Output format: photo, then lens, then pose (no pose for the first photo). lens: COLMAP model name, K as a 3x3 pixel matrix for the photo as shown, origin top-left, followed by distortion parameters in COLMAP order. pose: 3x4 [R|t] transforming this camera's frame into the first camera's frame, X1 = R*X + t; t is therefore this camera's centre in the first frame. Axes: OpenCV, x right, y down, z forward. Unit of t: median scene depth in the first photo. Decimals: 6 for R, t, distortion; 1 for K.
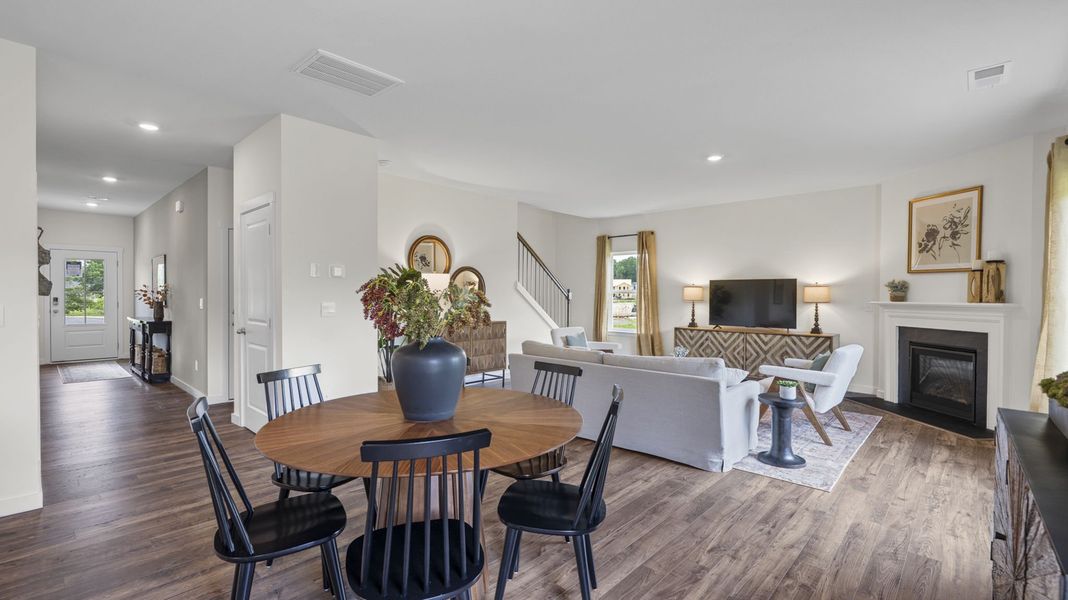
lens RADIAL K [[483.5, 0, 525.9], [0, 483.5, 300.5], [0, 0, 1]] dist [0.003411, -0.000166]
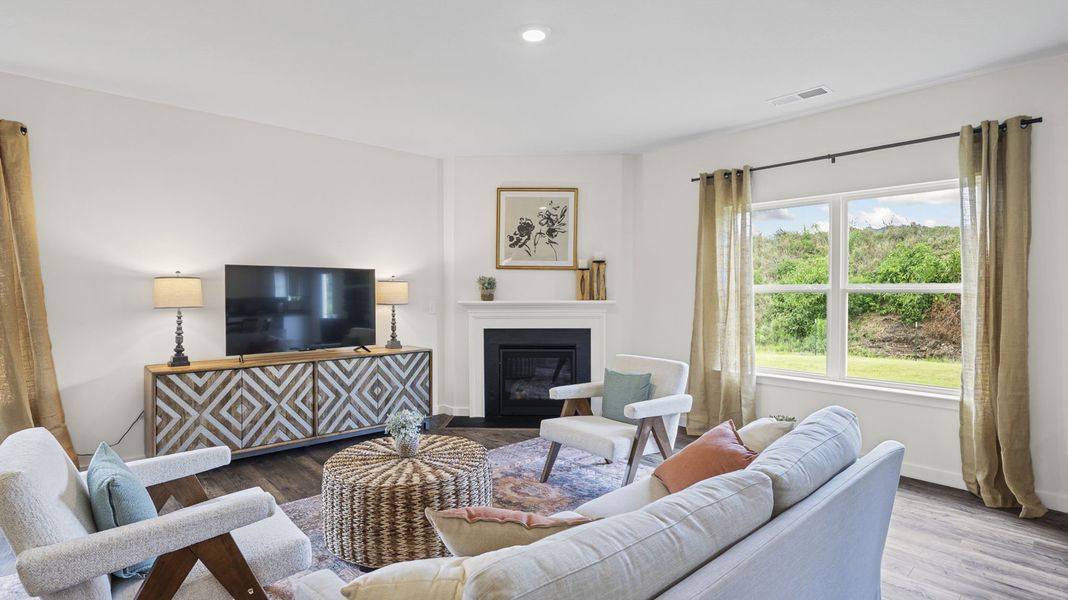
lens RADIAL K [[521.4, 0, 533.4], [0, 521.4, 294.5], [0, 0, 1]] dist [0.004822, -0.000034]
pose [[0.079302, -0.007243, 0.996824, -0.167983], [0.015731, 0.999858, 0.006014, -0.013903], [-0.996726, 0.015204, 0.079405, 0.880593]]
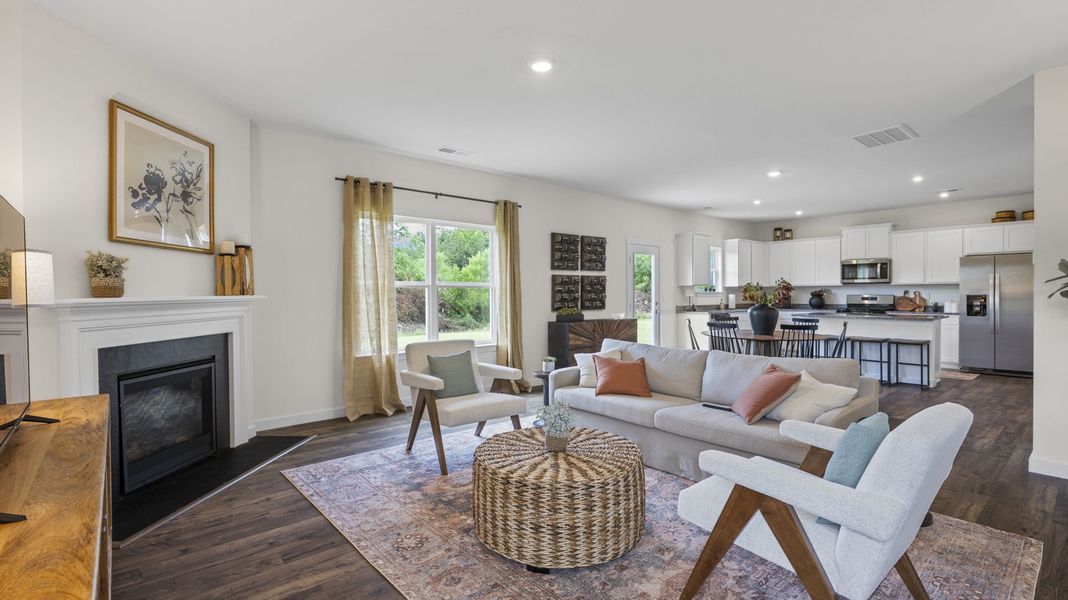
lens RADIAL K [[483.5, 0, 535.6], [0, 483.5, 294.7], [0, 0, 1]] dist [0.003411, -0.000166]
pose [[-0.994773, -0.001596, 0.102101, 0.304121], [0.000551, 0.999779, 0.020992, -0.011174], [-0.102112, 0.020939, -0.994553, 1.501446]]
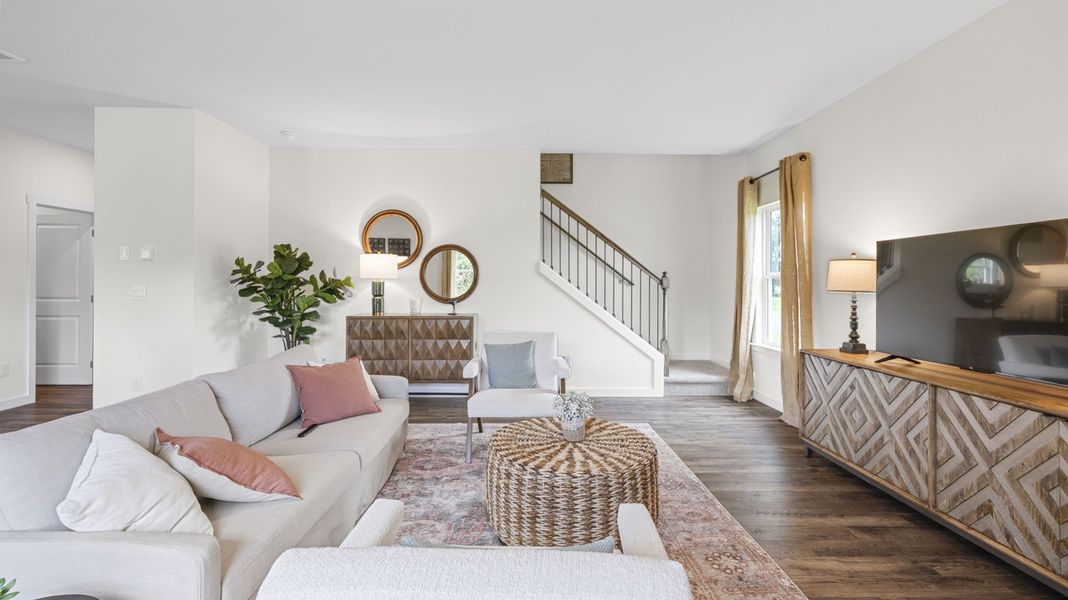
lens RADIAL K [[459.4, 0, 527.4], [0, 459.4, 276.7], [0, 0, 1]] dist [0.003083, -0.000643]
pose [[0.688181, -0.013460, -0.725414, 0.622917], [-0.011966, 0.999481, -0.029897, 0.003438], [0.725441, 0.029255, 0.687663, 0.709433]]
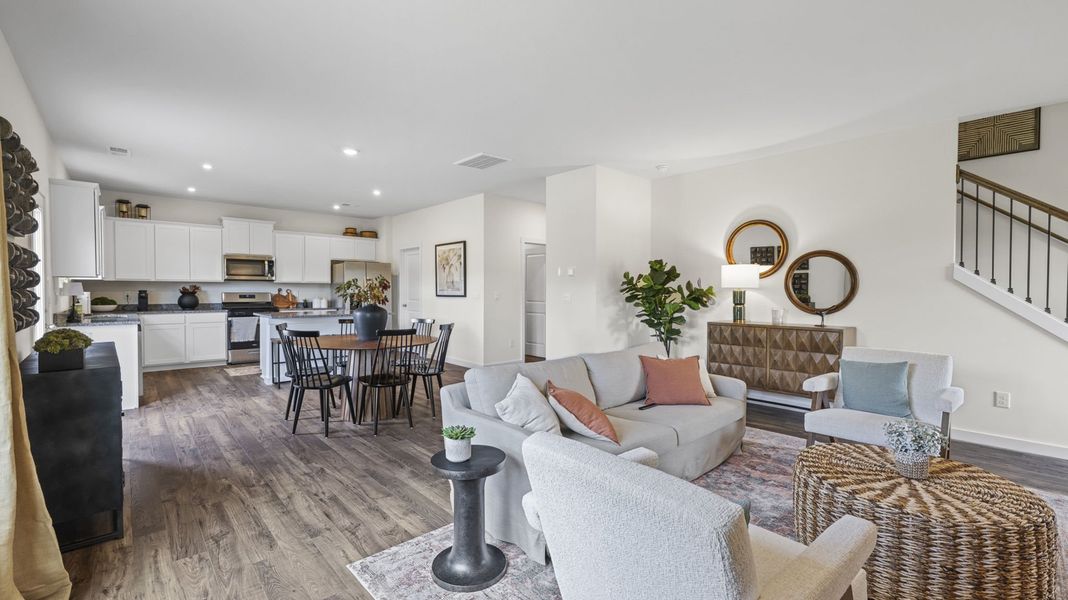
lens RADIAL K [[448.3, 0, 524.5], [0, 448.3, 300.6], [0, 0, 1]] dist [-0.003883, 0.000448]
pose [[-0.091850, 0.016462, -0.995637, 0.719674], [-0.023169, 0.999557, 0.018664, 0.002855], [0.995503, 0.024783, -0.091428, 0.762384]]
